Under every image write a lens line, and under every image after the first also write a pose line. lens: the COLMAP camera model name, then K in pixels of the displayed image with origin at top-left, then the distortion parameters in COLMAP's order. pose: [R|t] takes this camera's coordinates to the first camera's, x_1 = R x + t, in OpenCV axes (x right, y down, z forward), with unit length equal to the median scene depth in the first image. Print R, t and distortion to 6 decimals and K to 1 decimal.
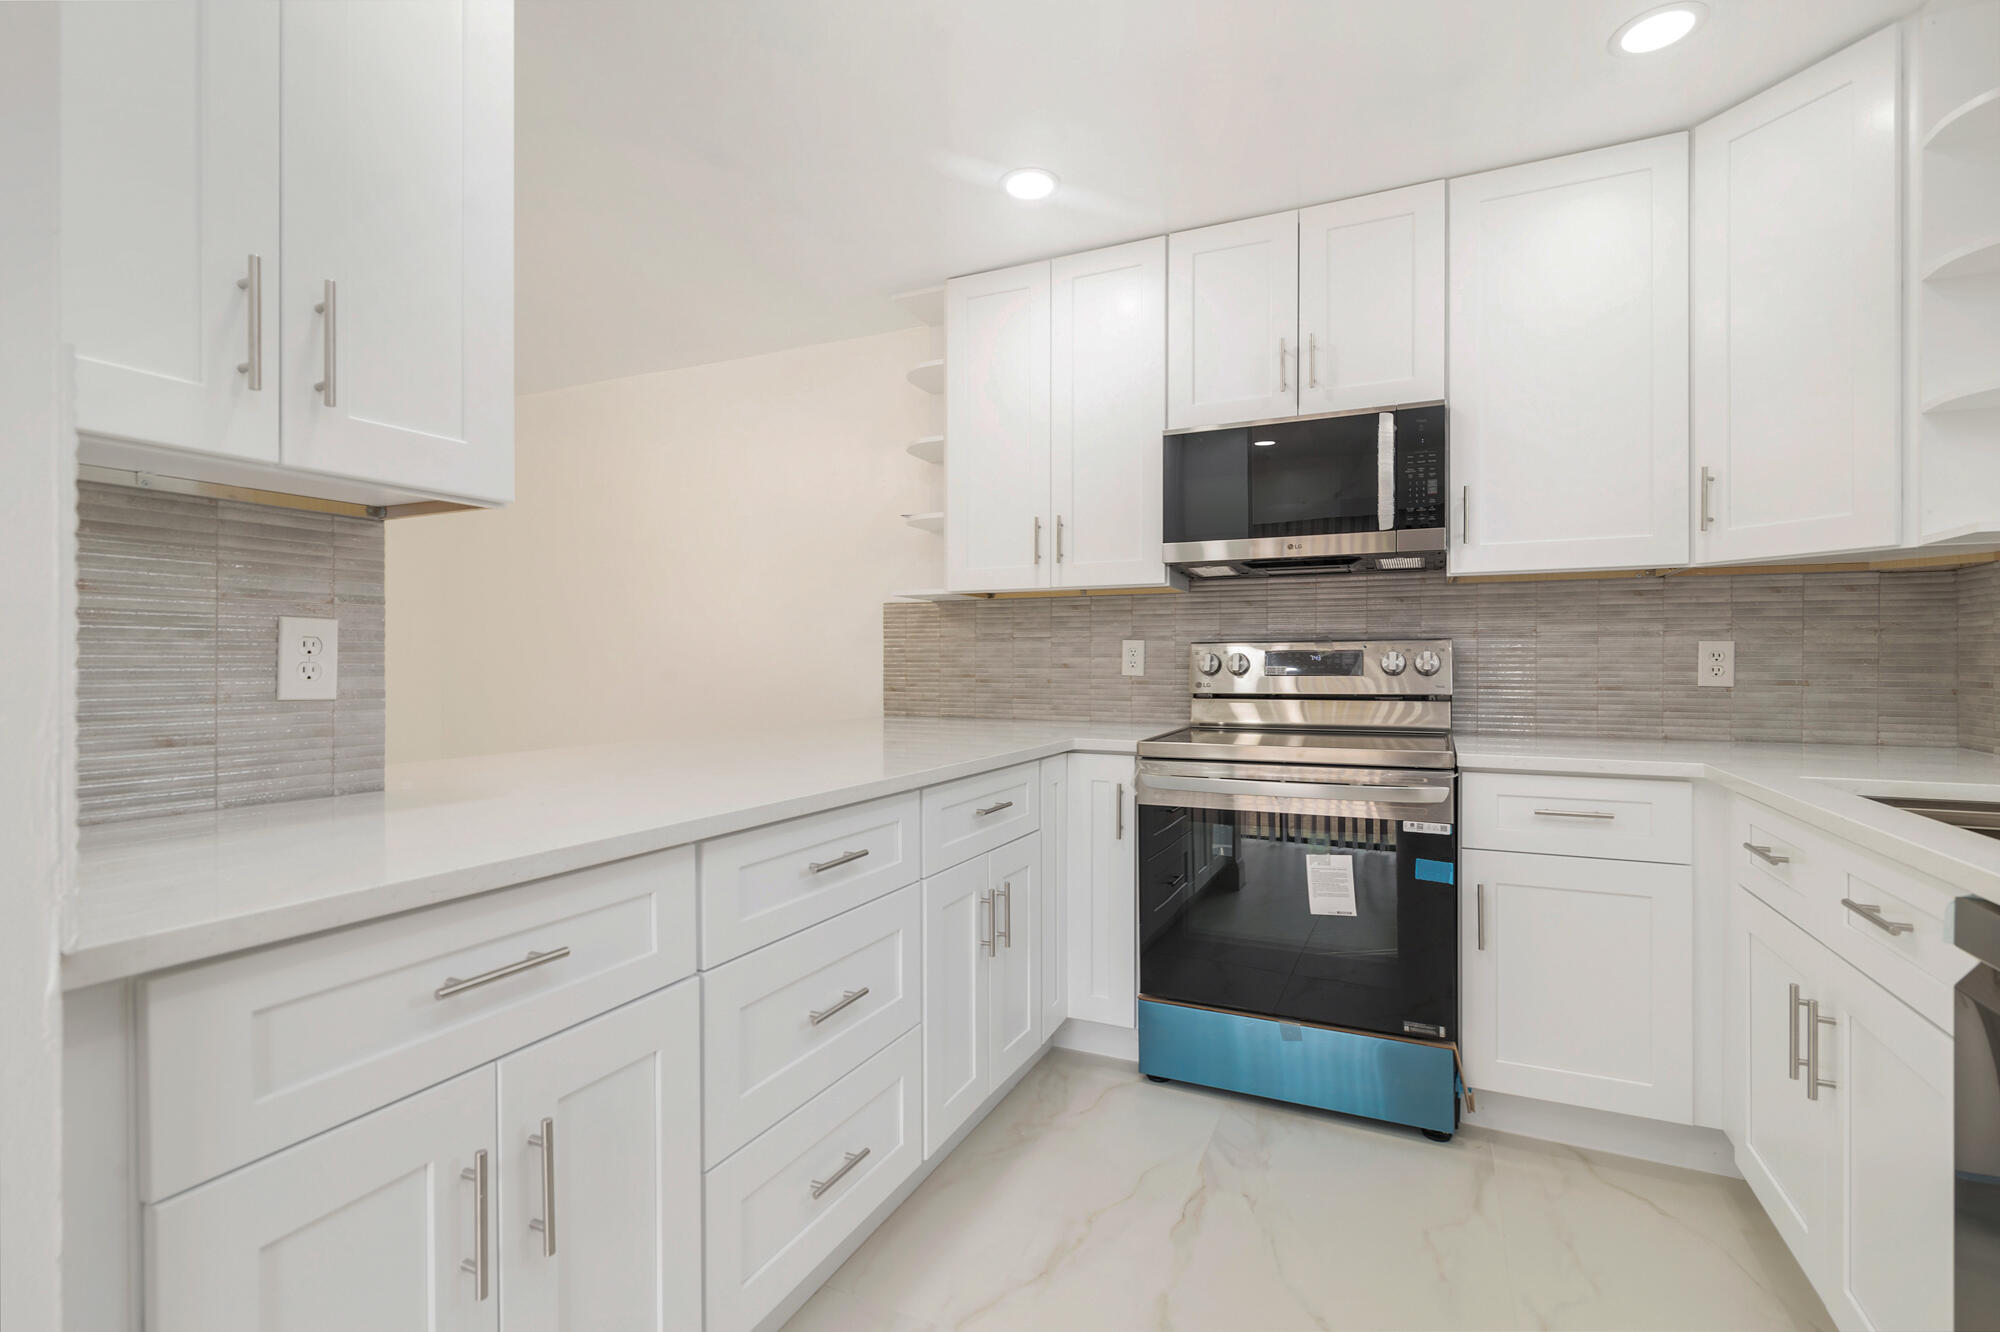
lens RADIAL K [[909.8, 0, 1000.0], [0, 909.8, 666.0], [0, 0, 1]] dist [-0.001166, 0.000349]
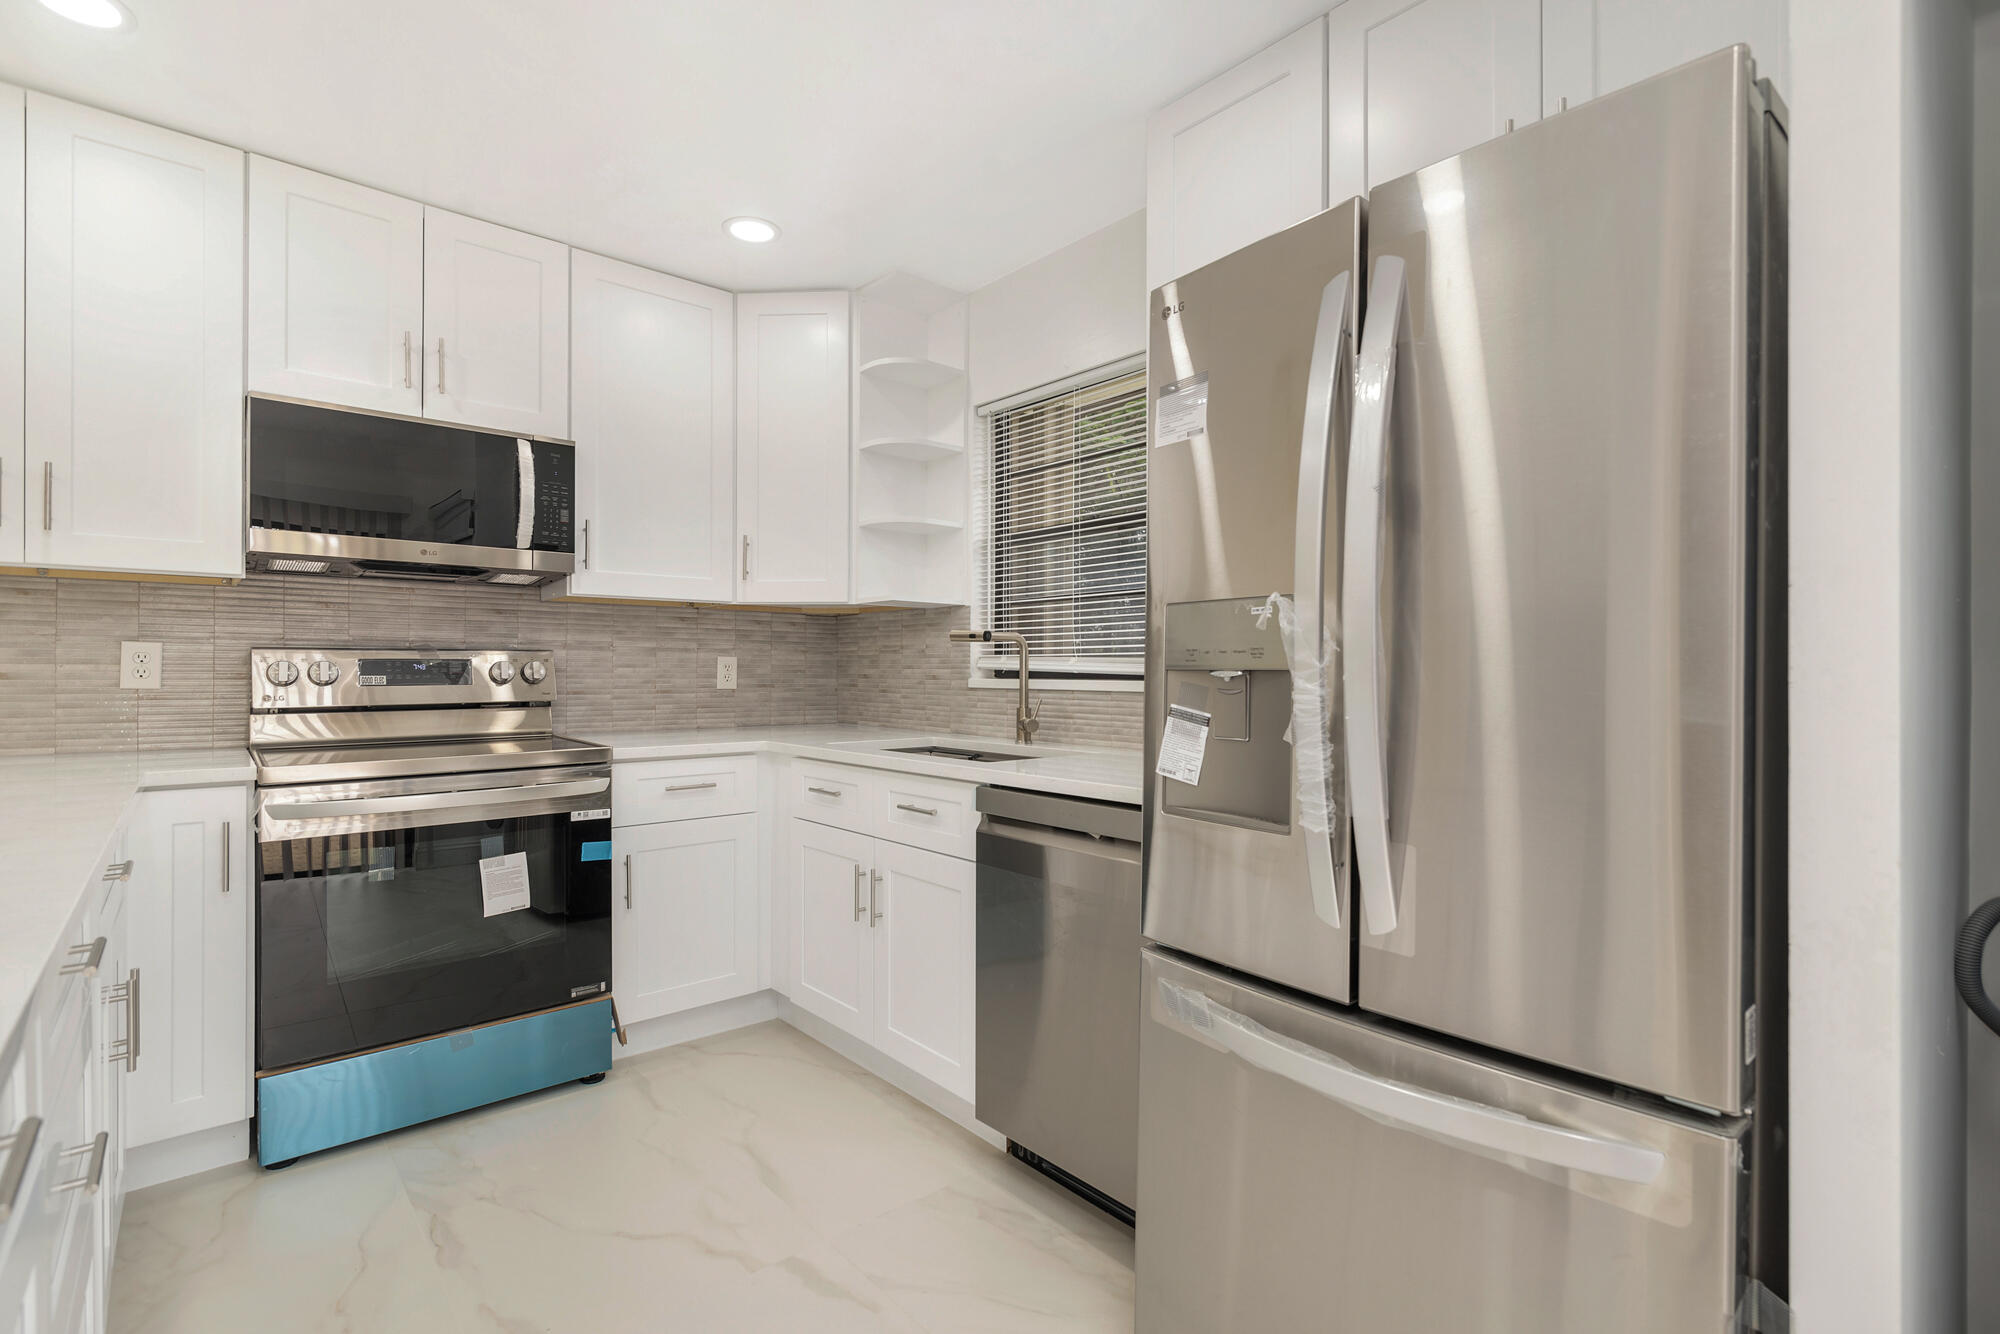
lens RADIAL K [[921.8, 0, 1001.5], [0, 921.8, 673.4], [0, 0, 1]] dist [0.000820, 0.000172]
pose [[0.396523, -0.001718, 0.918023, -0.352000], [0.000964, 0.999998, 0.001455, -0.003099], [-0.918024, 0.000308, 0.396524, 0.047794]]
